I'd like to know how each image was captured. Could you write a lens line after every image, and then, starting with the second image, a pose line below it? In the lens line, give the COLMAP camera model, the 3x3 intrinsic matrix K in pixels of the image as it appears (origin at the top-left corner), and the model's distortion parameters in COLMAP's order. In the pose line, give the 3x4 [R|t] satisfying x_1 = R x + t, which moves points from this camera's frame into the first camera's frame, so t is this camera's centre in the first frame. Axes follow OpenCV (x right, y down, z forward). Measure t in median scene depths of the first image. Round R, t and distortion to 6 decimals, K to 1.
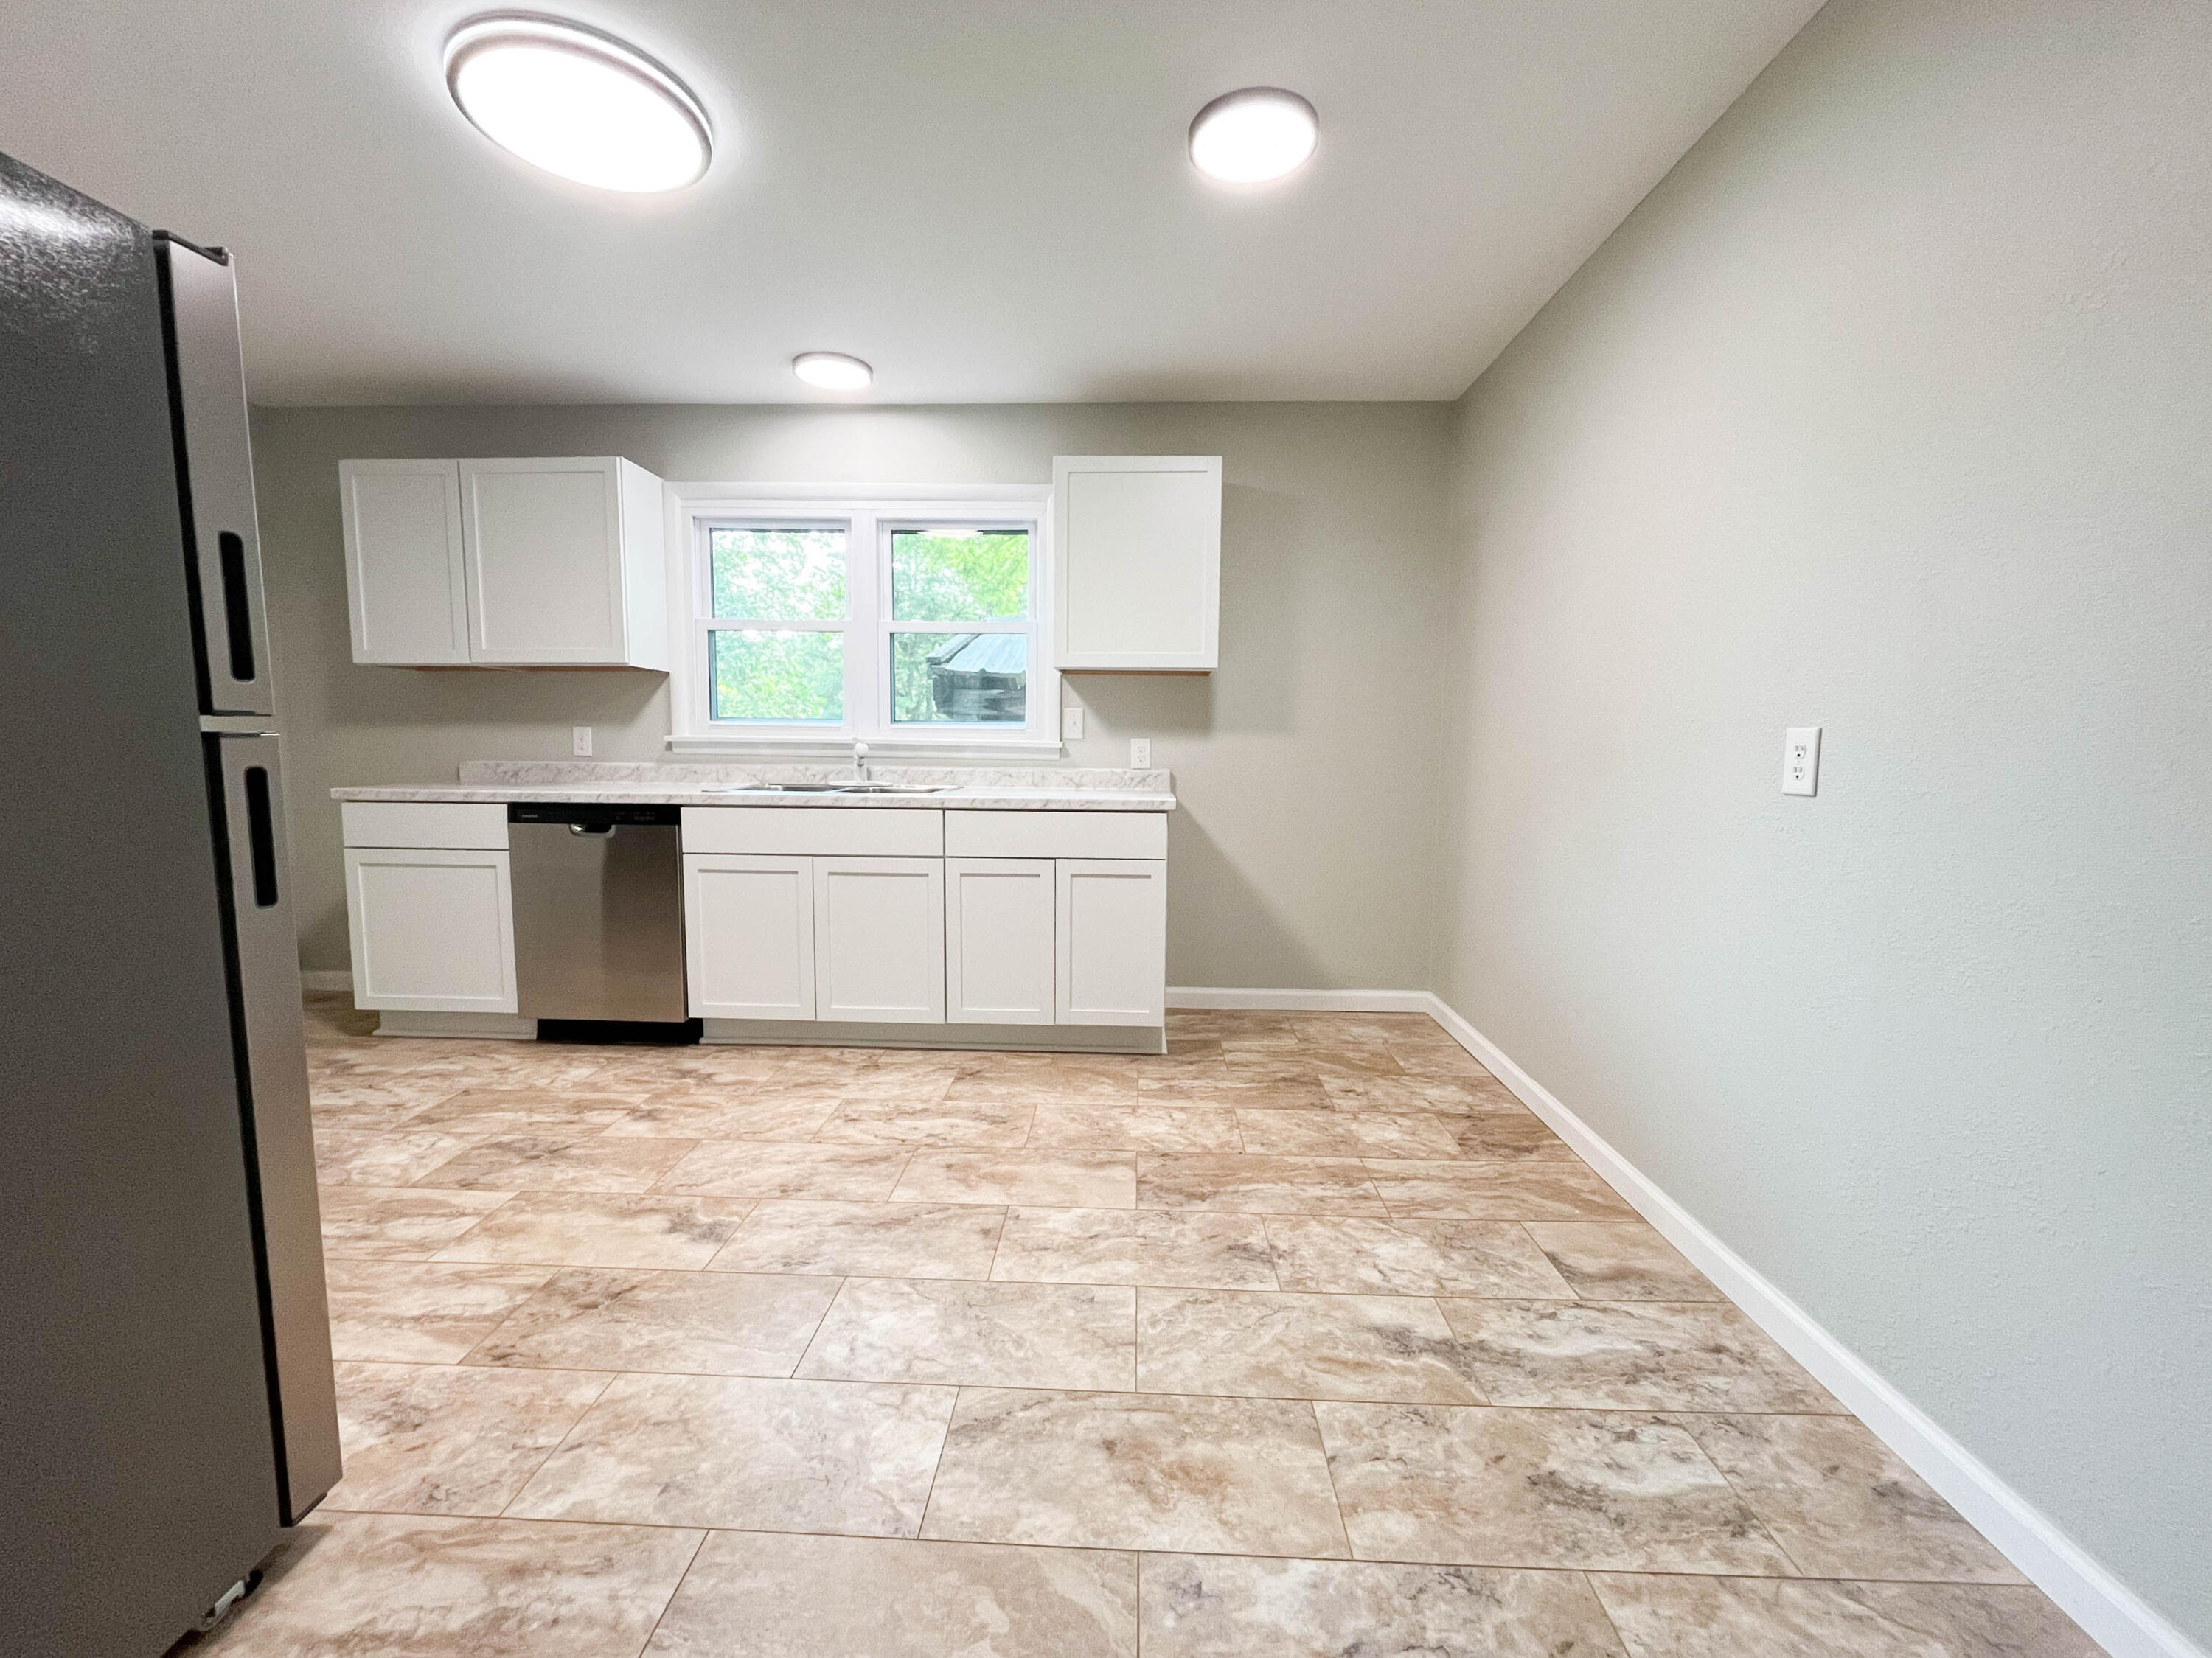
lens RADIAL K [[893.5, 0, 1102.6], [0, 893.5, 829.8], [0, 0, 1]] dist [-0.002241, -0.000202]
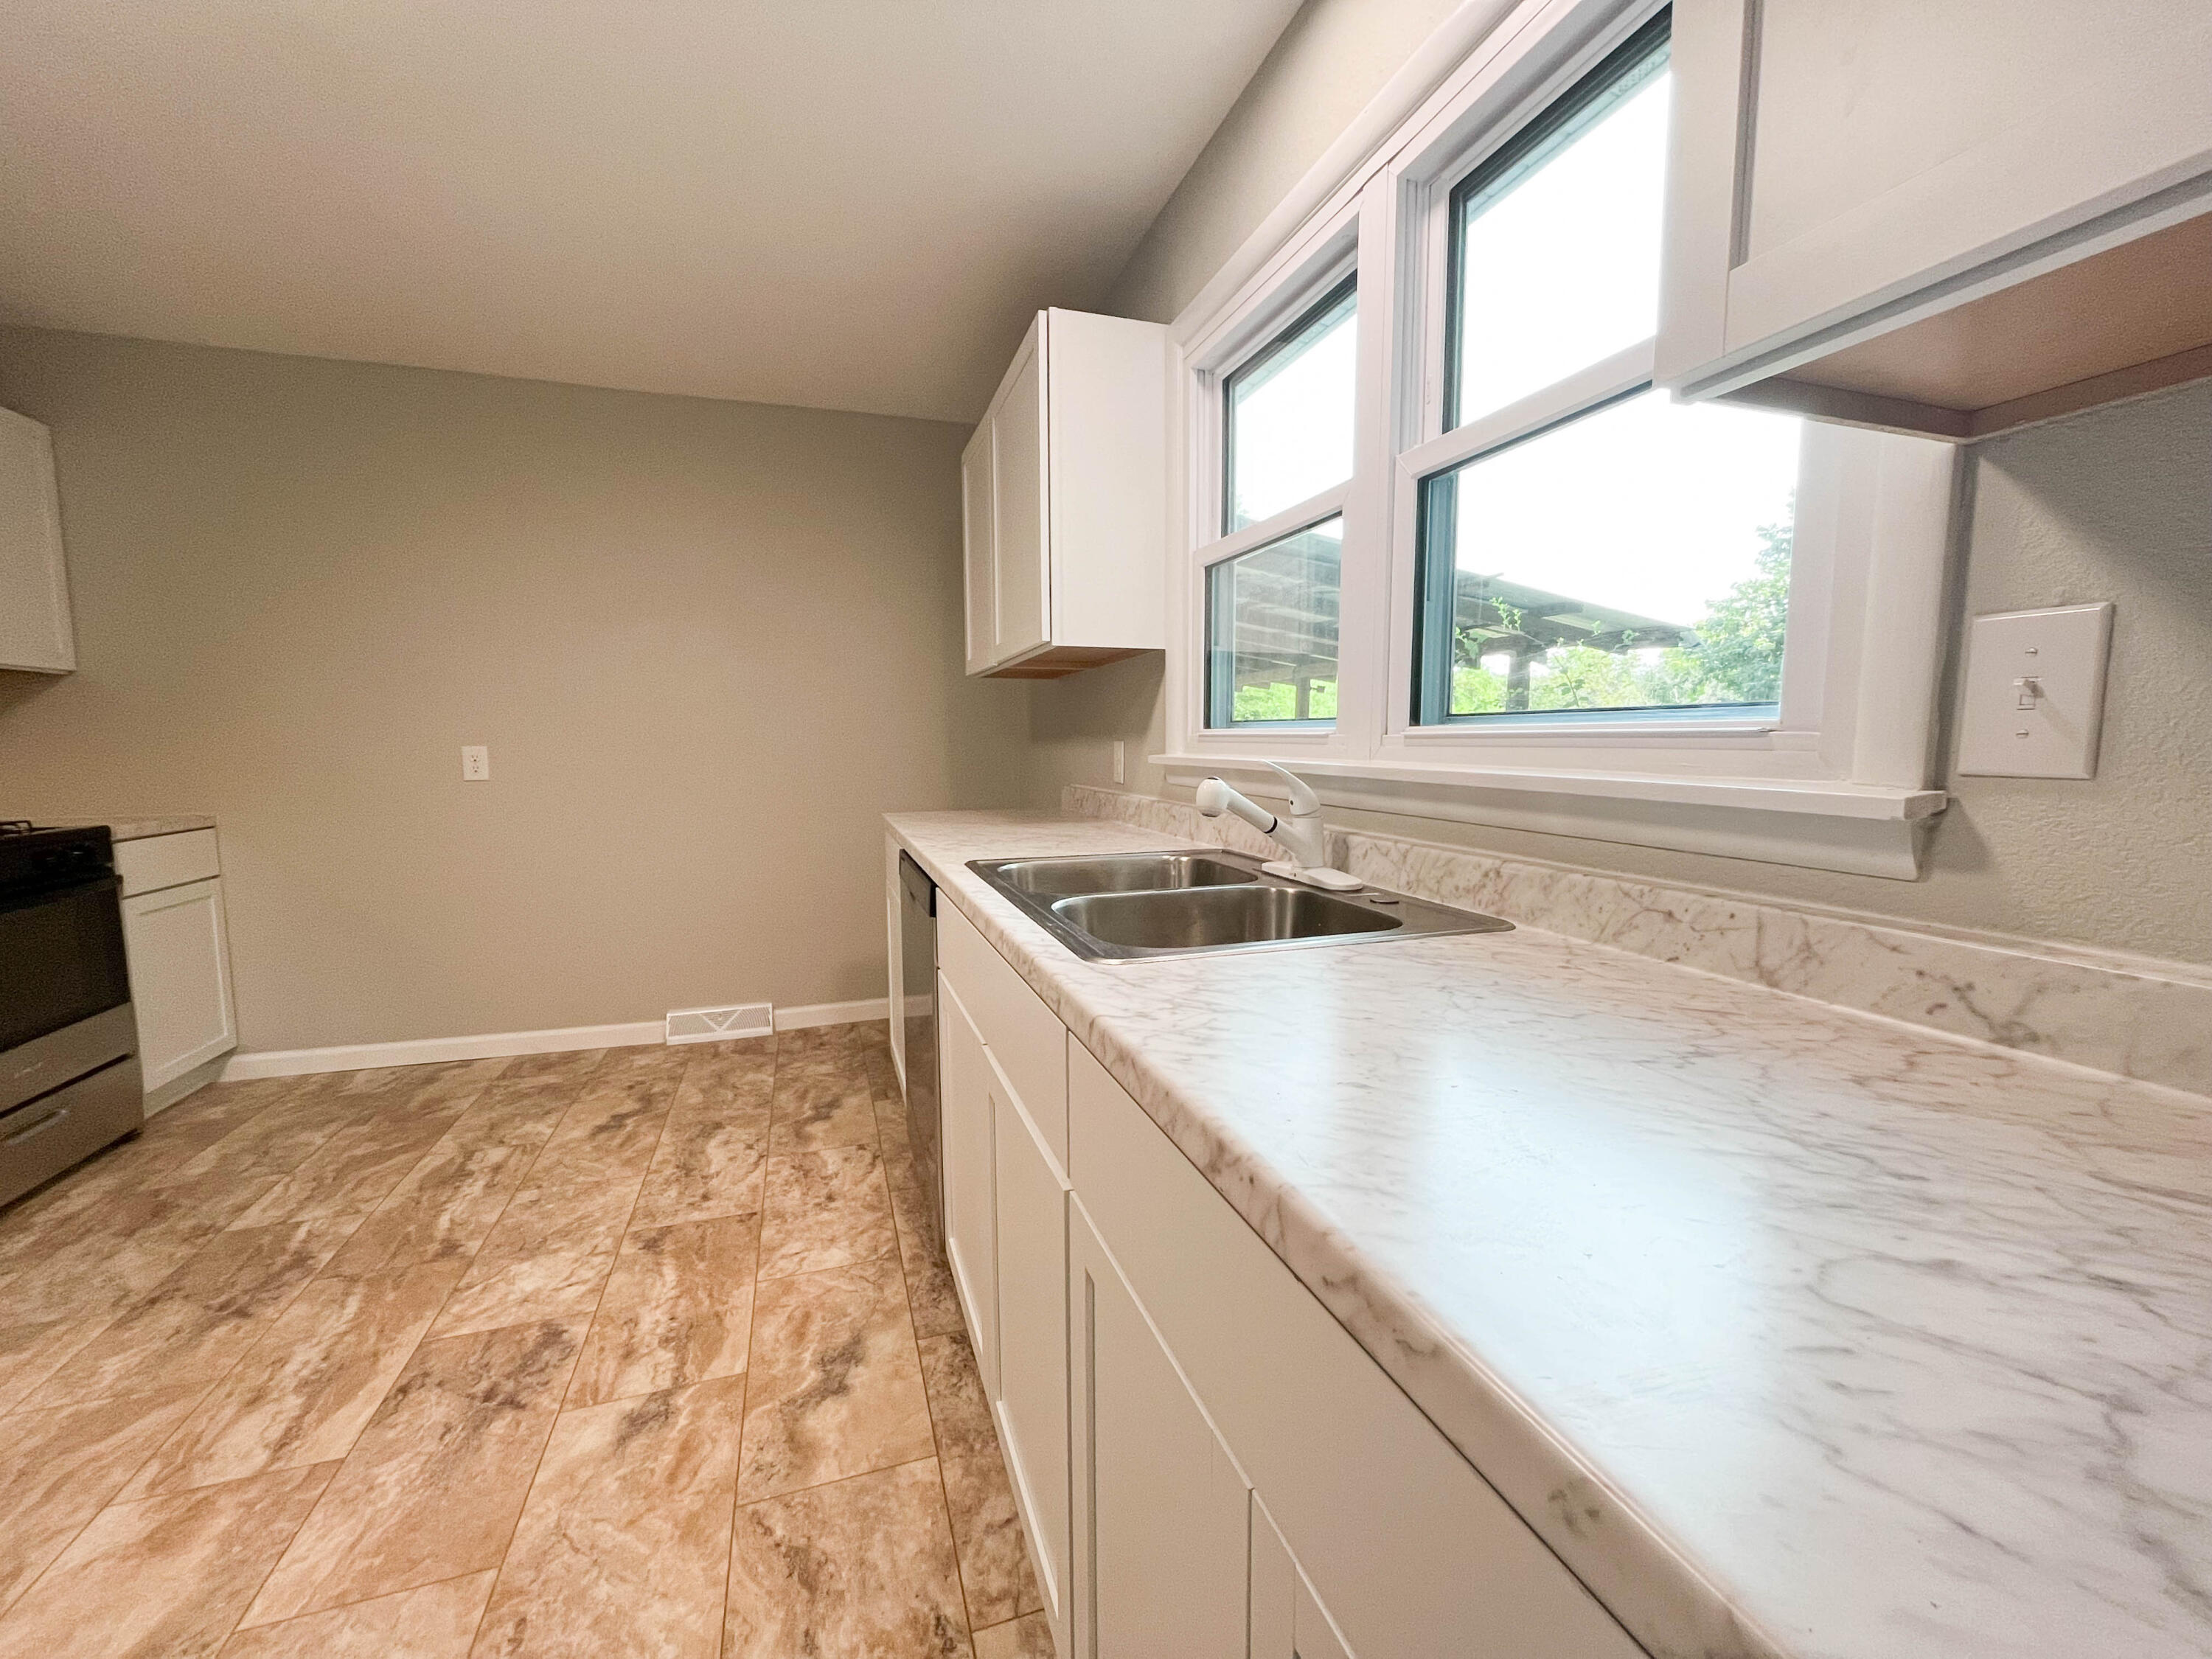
lens RADIAL K [[893.5, 0, 1102.6], [0, 893.5, 830.3], [0, 0, 1]] dist [-0.002241, -0.000202]
pose [[0.349365, 0.081515, -0.933434, 0.140407], [-0.084023, 0.994921, 0.055436, -0.160292], [0.933212, 0.059062, 0.354440, 1.422707]]
